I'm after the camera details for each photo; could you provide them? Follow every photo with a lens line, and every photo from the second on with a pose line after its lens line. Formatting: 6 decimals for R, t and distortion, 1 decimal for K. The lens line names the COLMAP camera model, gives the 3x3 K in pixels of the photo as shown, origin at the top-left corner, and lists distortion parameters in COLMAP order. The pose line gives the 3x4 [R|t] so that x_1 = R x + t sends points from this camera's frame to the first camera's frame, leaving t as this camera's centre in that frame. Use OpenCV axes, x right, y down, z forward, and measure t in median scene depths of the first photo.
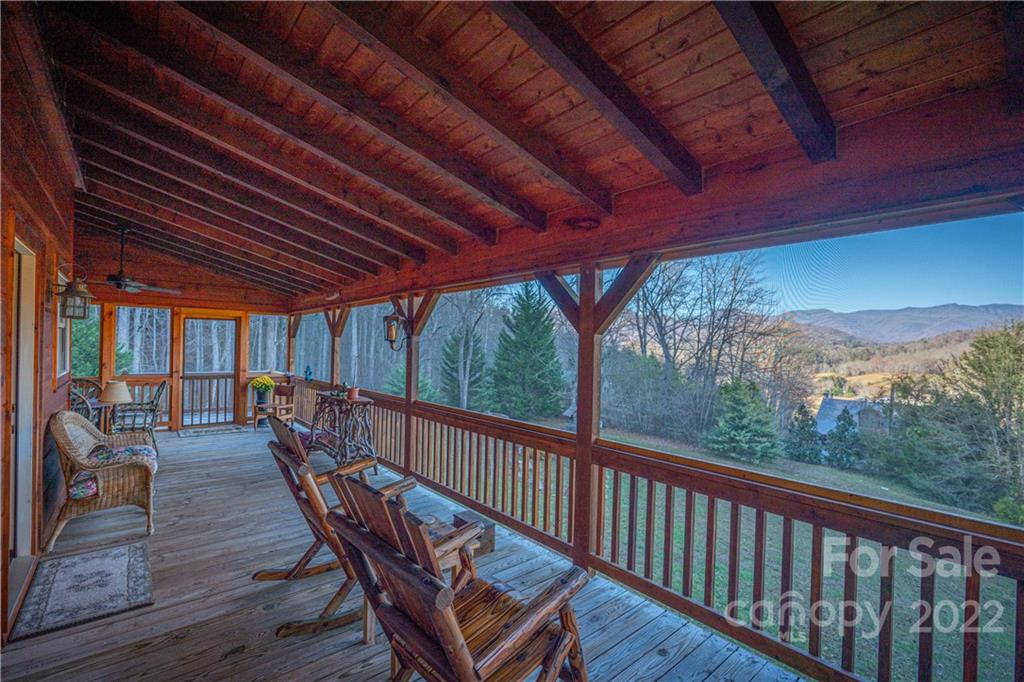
lens RADIAL K [[461.3, 0, 512.0], [0, 461.3, 341.0], [0, 0, 1]] dist [-0.001267, 0.000534]
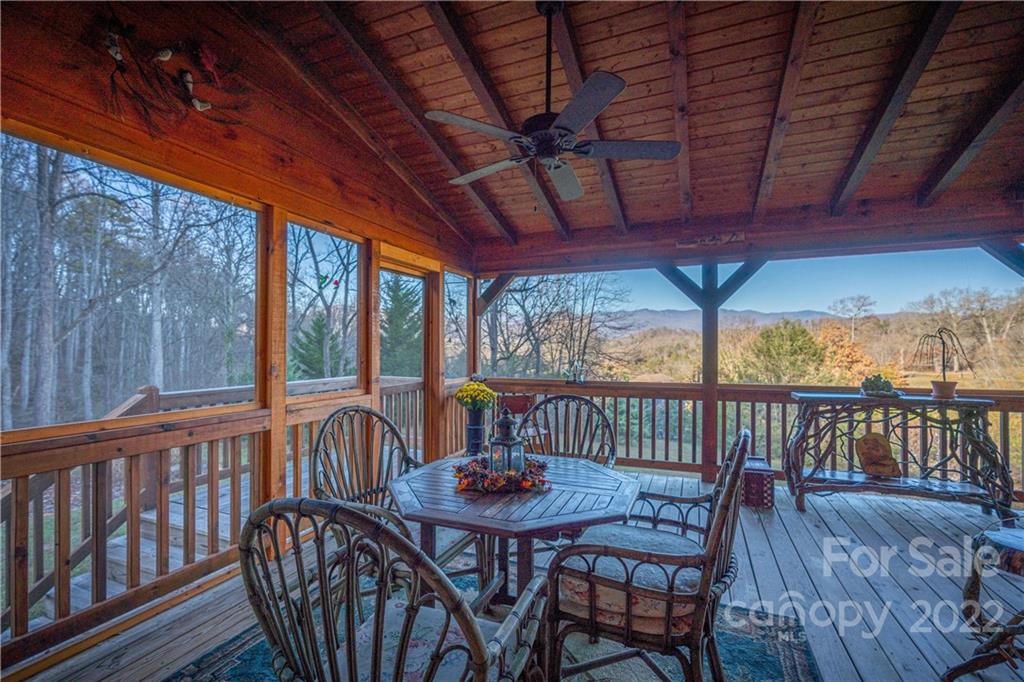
lens RADIAL K [[461.3, 0, 512.0], [0, 461.3, 341.0], [0, 0, 1]] dist [-0.001267, 0.000534]
pose [[0.886950, -0.017987, 0.461515, -1.030861], [0.019870, 0.999802, 0.000778, 0.068110], [-0.461438, 0.008480, 0.887132, 0.026841]]
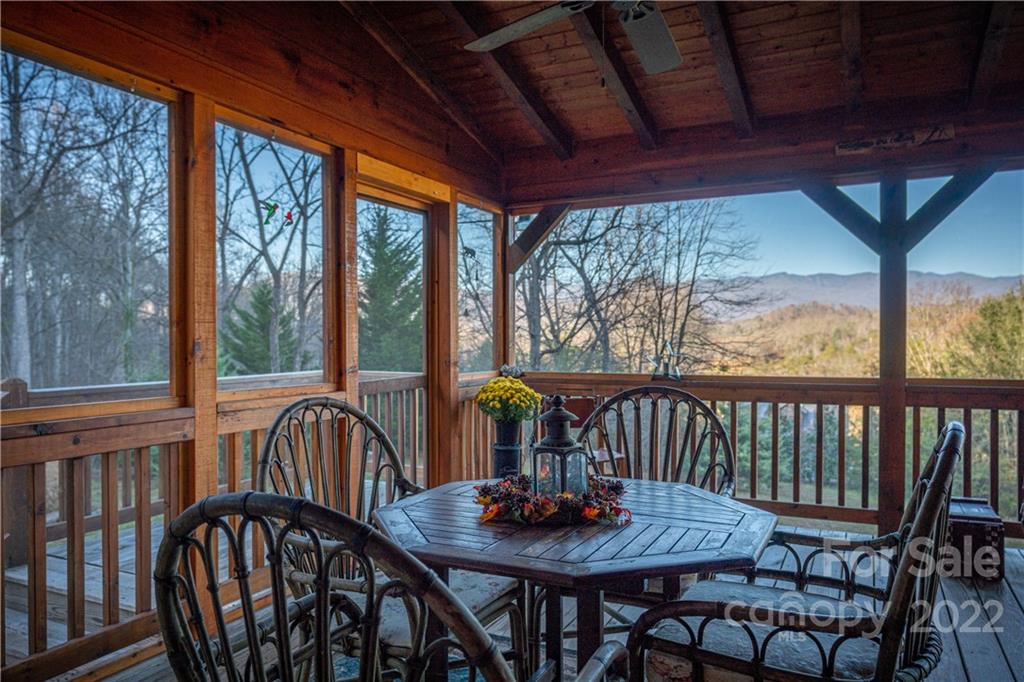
lens RADIAL K [[734.8, 0, 512.0], [0, 734.8, 341.0], [0, 0, 1]] dist [0.019724, -0.009446]
pose [[0.916980, -0.030636, 0.397754, -1.035049], [0.025221, 0.999504, 0.018839, 0.098601], [-0.398134, -0.007243, 0.917298, 0.025569]]
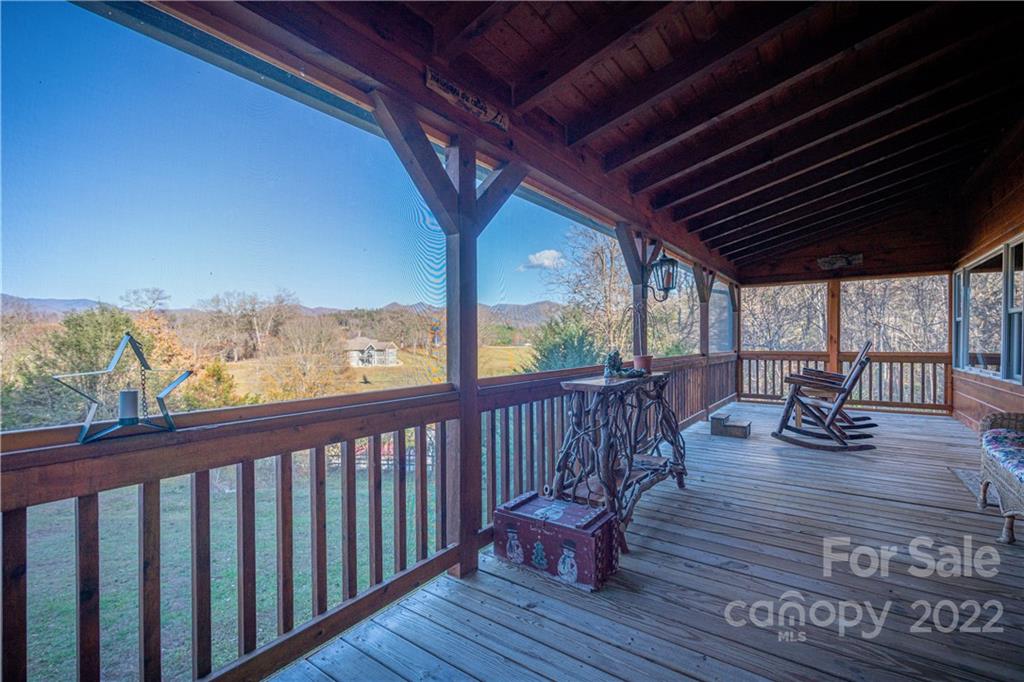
lens RADIAL K [[456.0, 0, 512.0], [0, 456.0, 341.0], [0, 0, 1]] dist [-0.000012, 0.000198]
pose [[-0.235178, -0.024898, 0.971633, -0.562411], [-0.004621, 0.999689, 0.024498, 0.131200], [-0.971941, 0.001271, -0.235220, 1.102541]]
